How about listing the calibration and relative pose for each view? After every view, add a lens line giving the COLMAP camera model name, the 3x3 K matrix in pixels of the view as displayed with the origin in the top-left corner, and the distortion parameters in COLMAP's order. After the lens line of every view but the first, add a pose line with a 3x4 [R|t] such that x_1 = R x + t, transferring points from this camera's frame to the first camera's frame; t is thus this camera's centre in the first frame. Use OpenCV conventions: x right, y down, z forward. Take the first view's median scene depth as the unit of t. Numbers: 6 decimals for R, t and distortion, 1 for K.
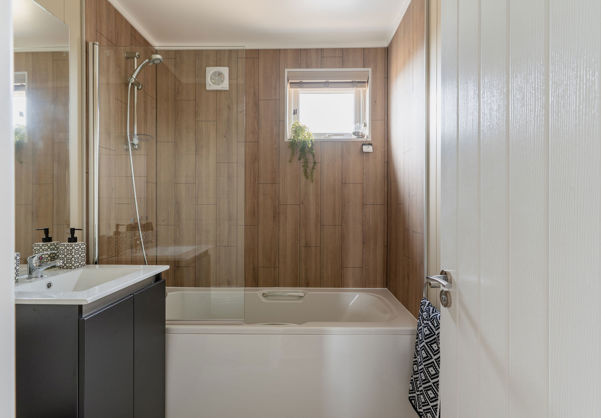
lens RADIAL K [[301.0, 0, 282.0], [0, 301.0, 209.1], [0, 0, 1]] dist [0.004611, -0.000718]
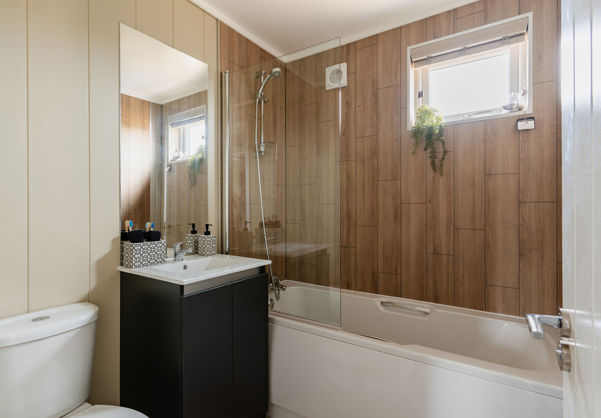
lens RADIAL K [[301.0, 0, 301.0], [0, 301.0, 208.3], [0, 0, 1]] dist [0.004611, -0.000718]
pose [[0.847689, -0.000459, -0.530493, 0.211100], [-0.000680, 0.999998, -0.001953, 0.000884], [0.530493, 0.002016, 0.847687, 0.101572]]
